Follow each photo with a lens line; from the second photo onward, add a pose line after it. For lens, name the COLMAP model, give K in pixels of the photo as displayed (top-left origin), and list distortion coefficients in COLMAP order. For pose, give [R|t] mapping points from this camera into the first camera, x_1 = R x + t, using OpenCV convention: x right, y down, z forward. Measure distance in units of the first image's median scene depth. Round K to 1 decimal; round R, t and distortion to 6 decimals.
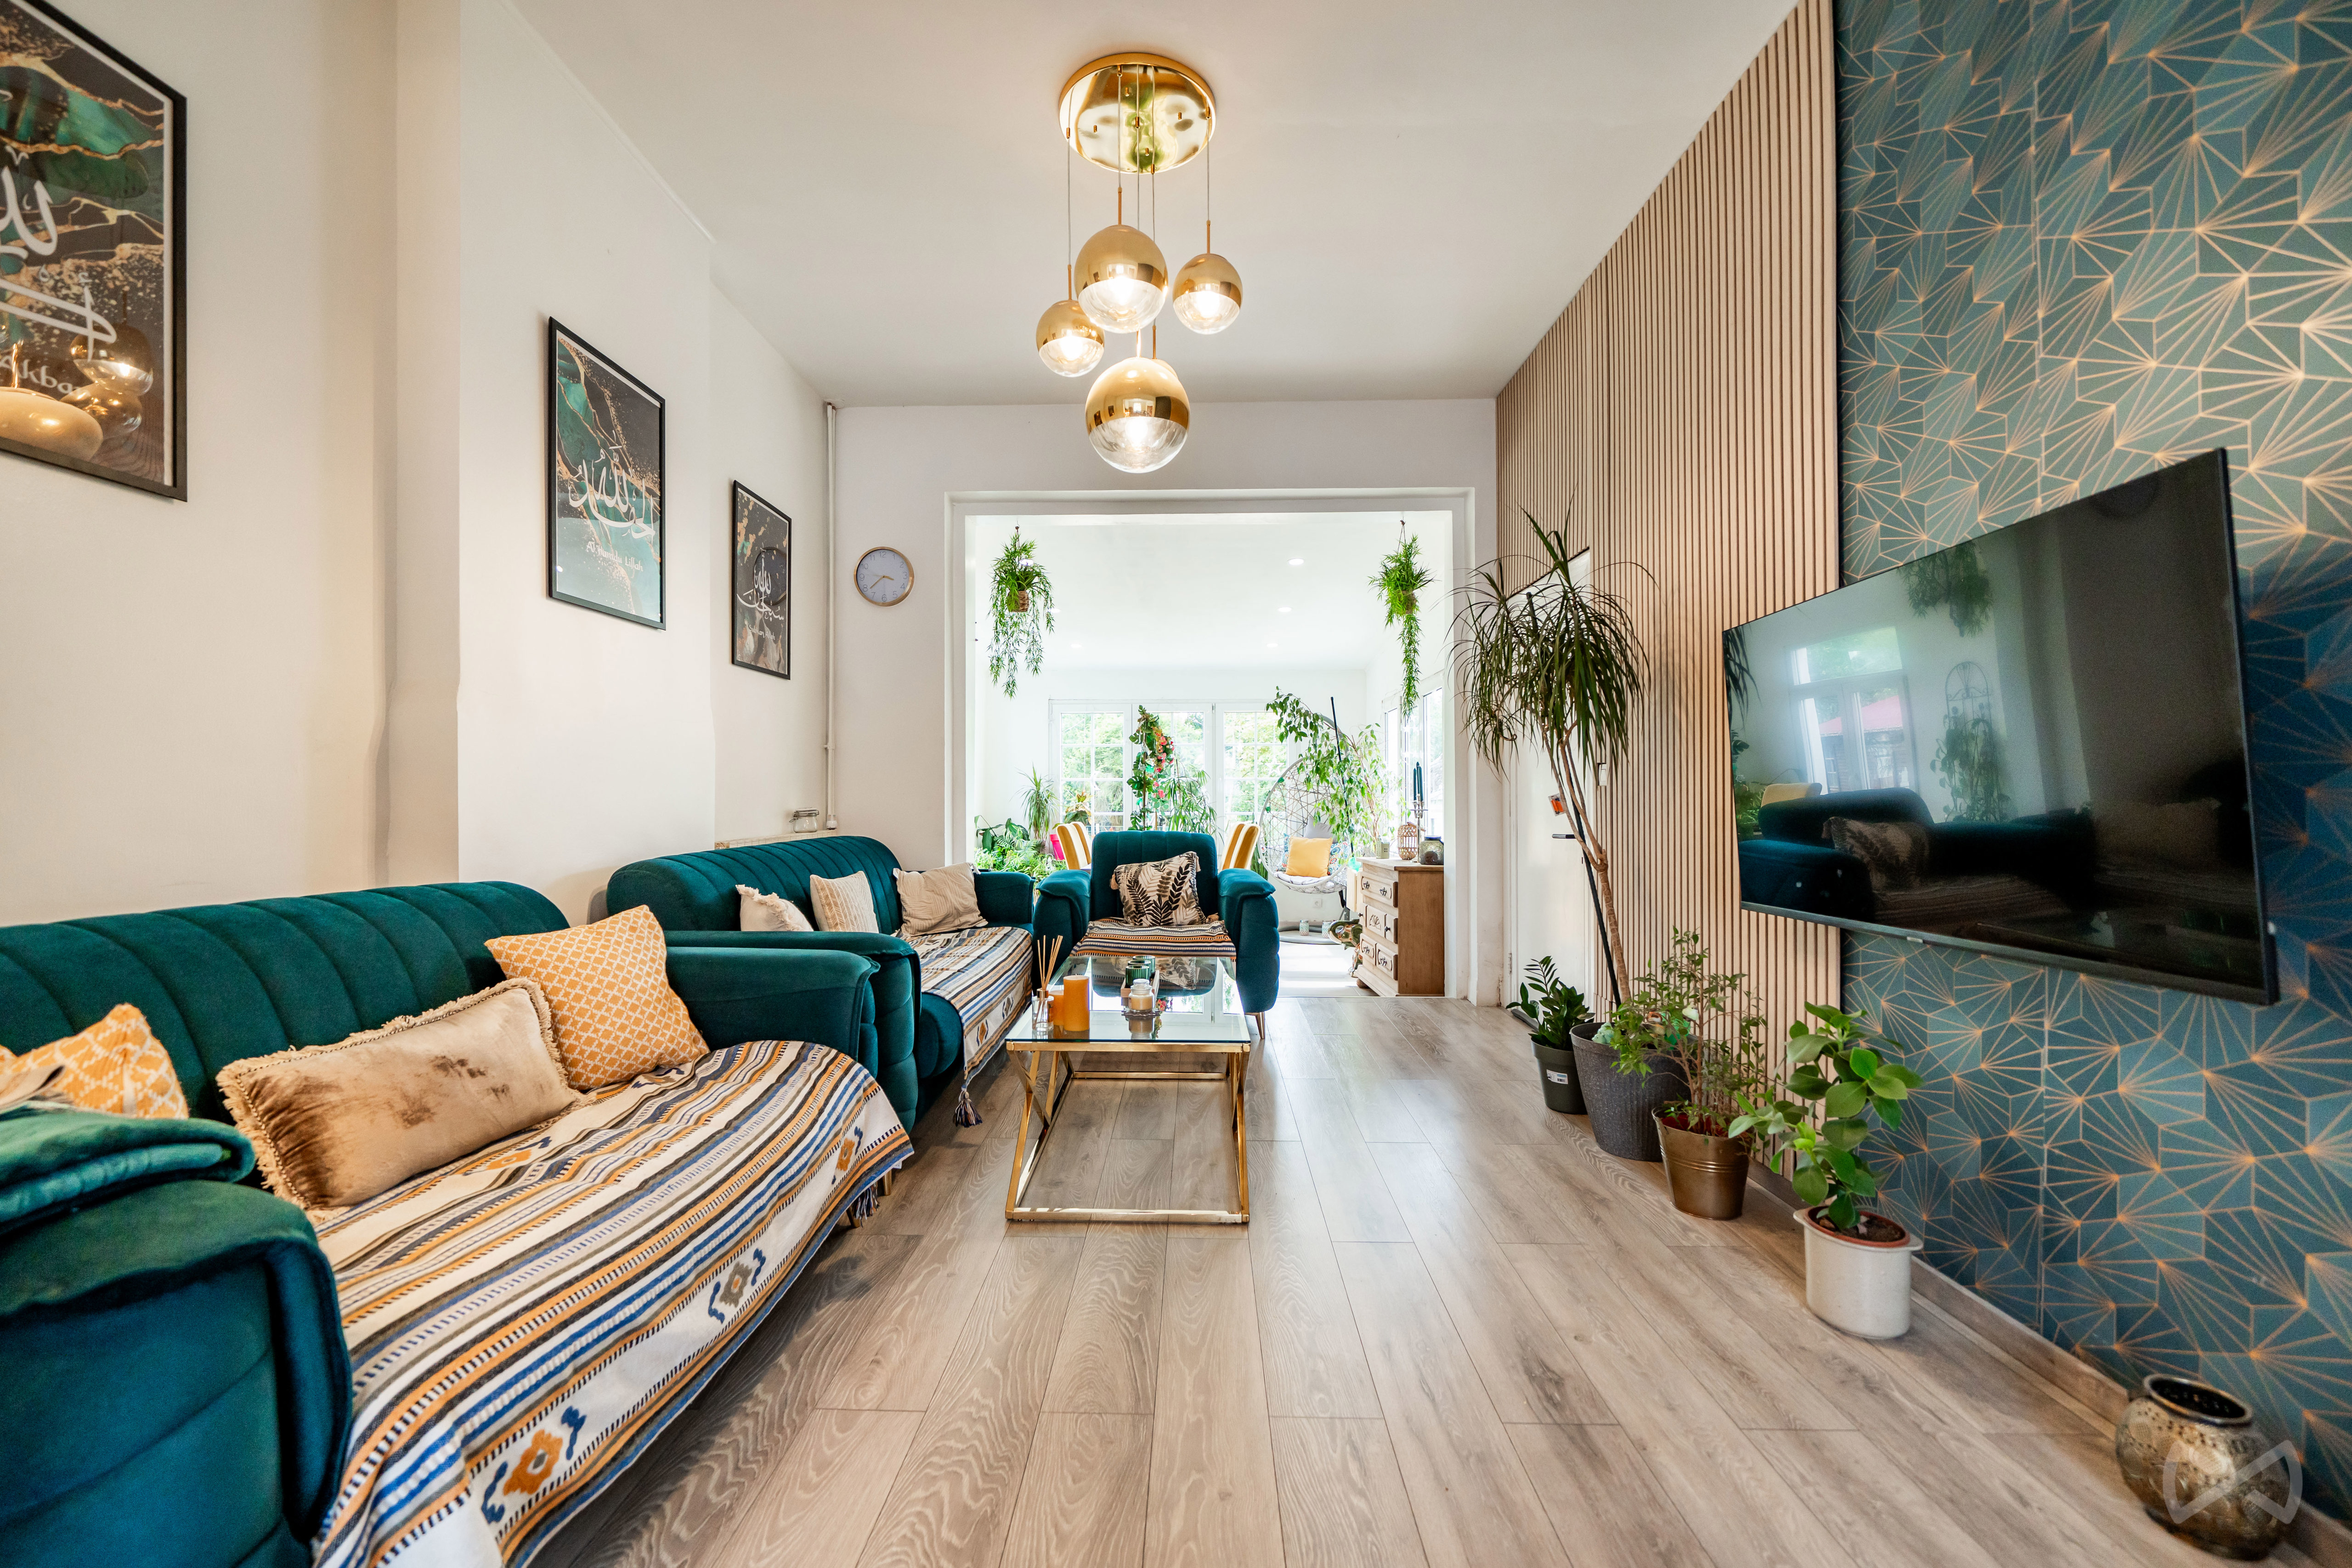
lens RADIAL K [[943.3, 0, 1174.2], [0, 943.3, 786.4], [0, 0, 1]] dist [-0.000518, 0.000007]
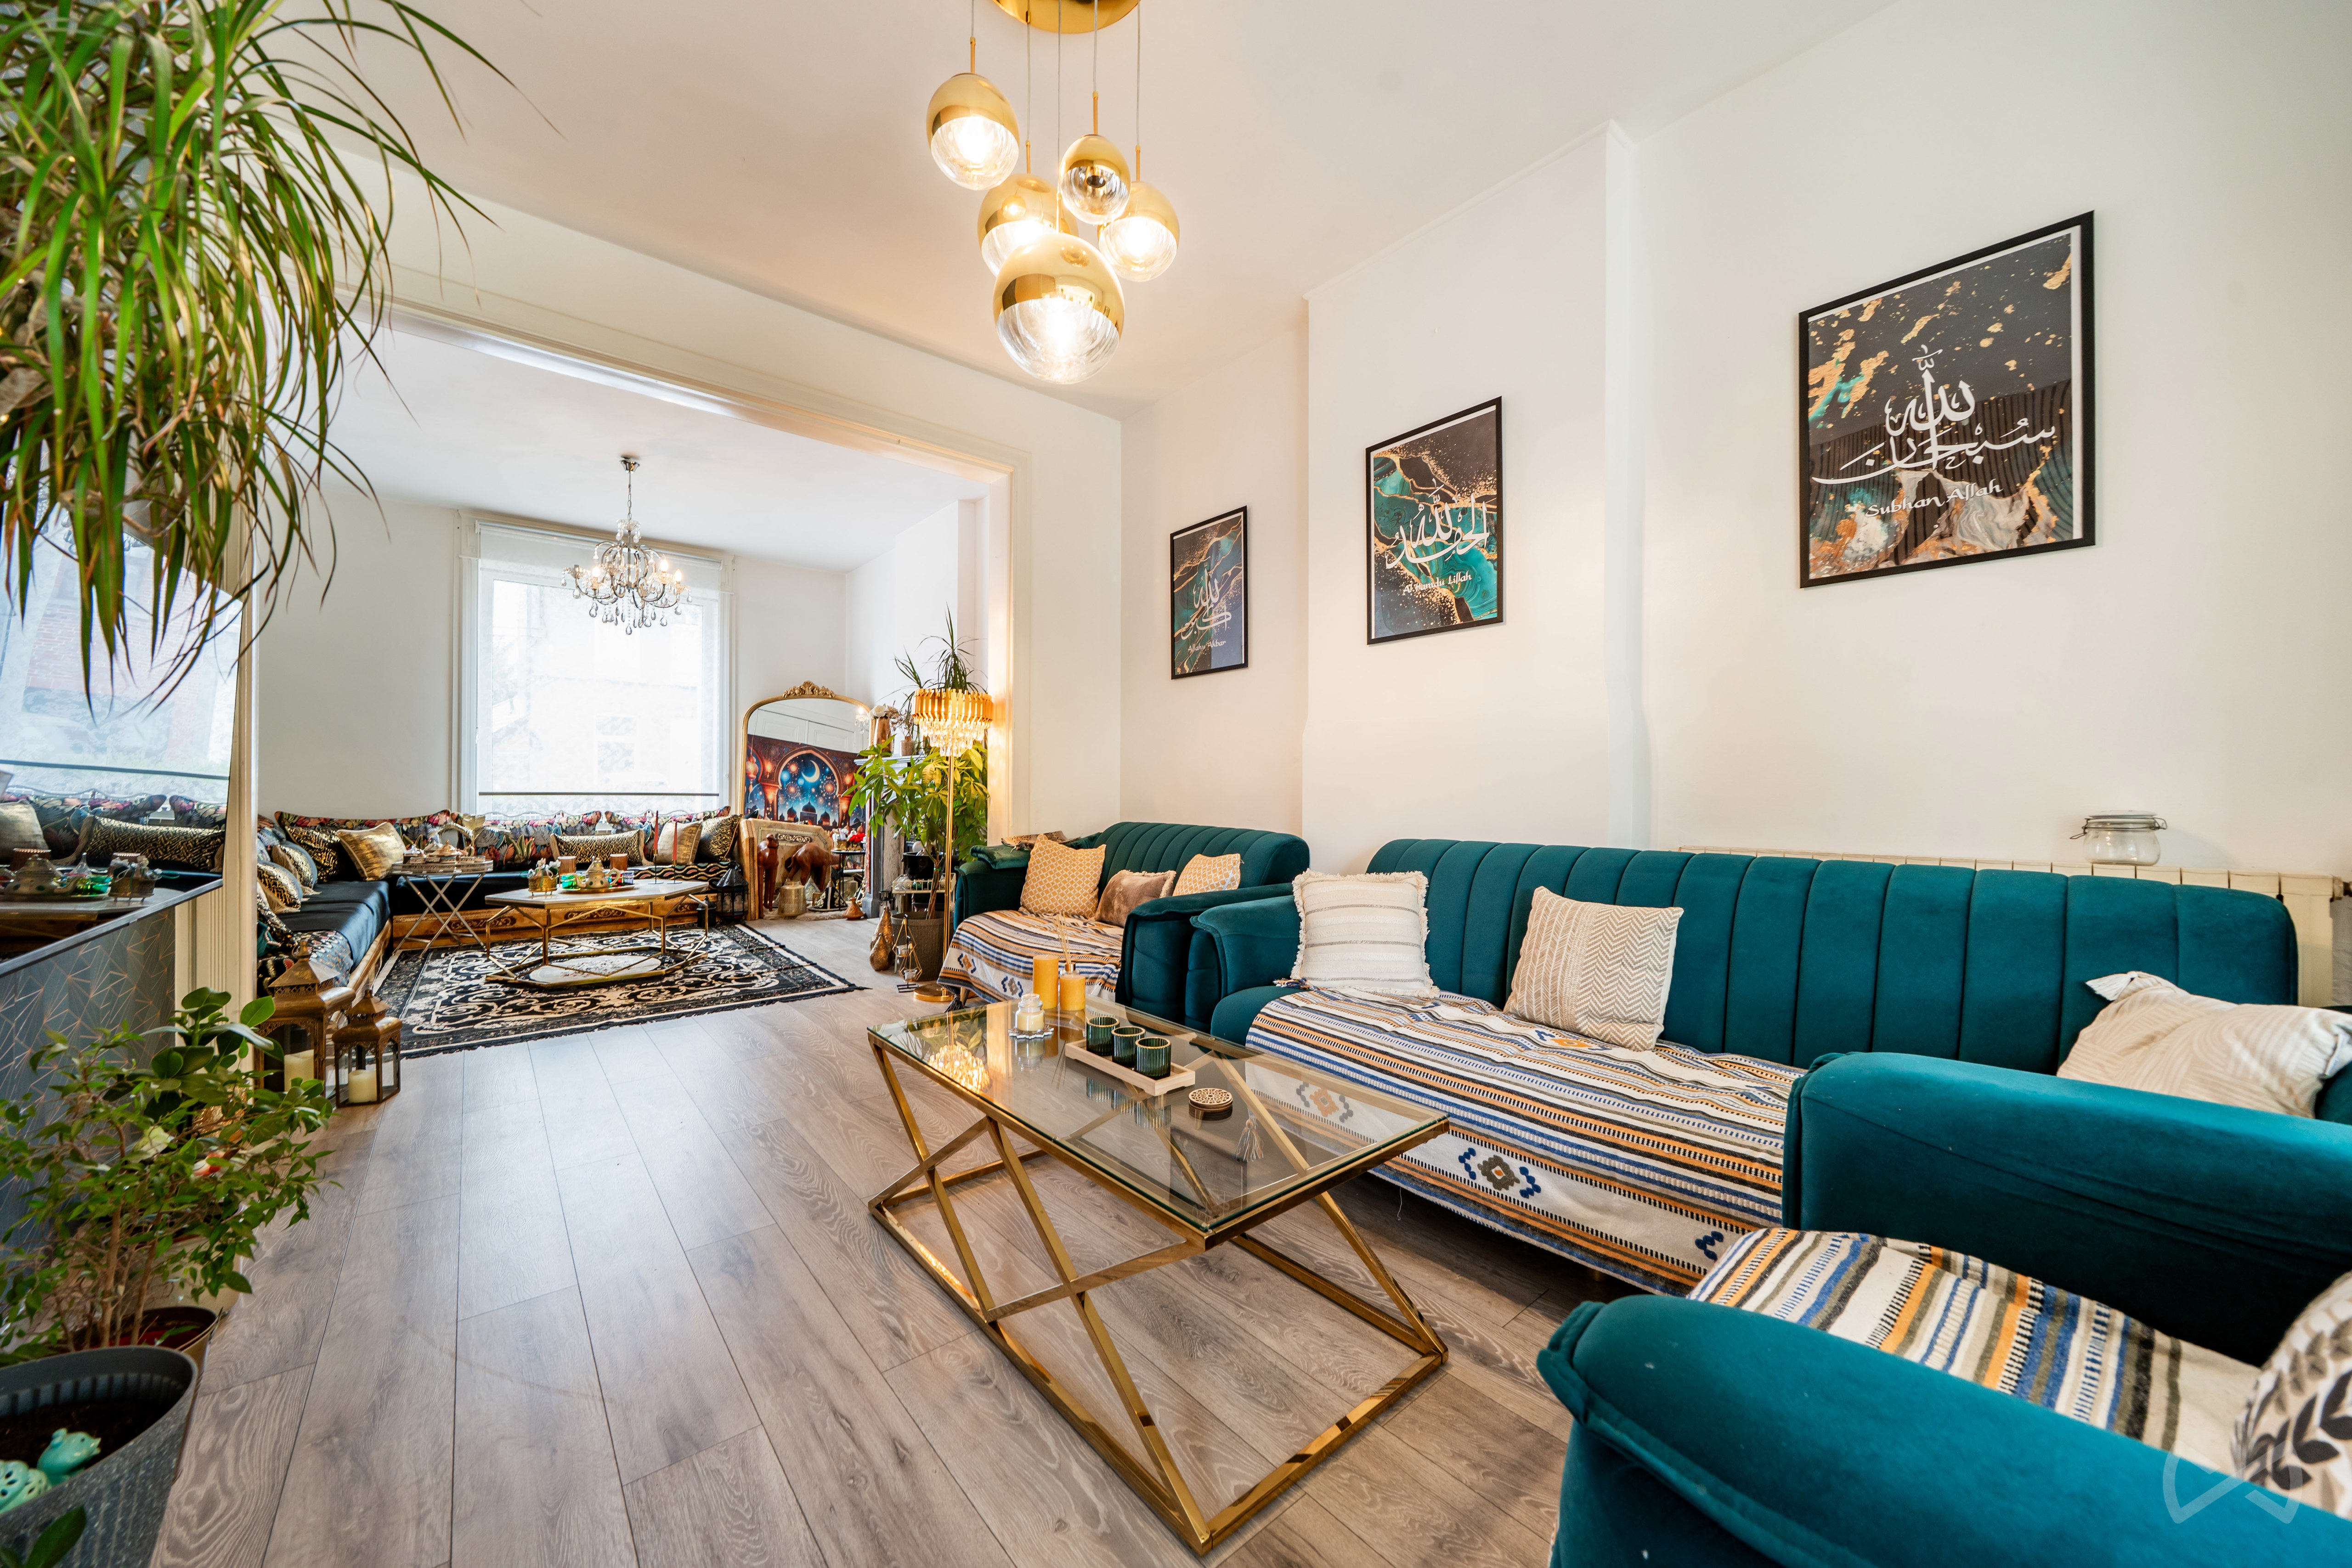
lens RADIAL K [[837.2, 0, 1174.7], [0, 837.2, 790.5], [0, 0, 1]] dist [-0.002301, -0.000187]
pose [[-0.740679, 0.003692, -0.671849, 0.370251], [0.007157, 0.999972, -0.002395, 0.020387], [0.671821, -0.006582, -0.740685, 1.574866]]
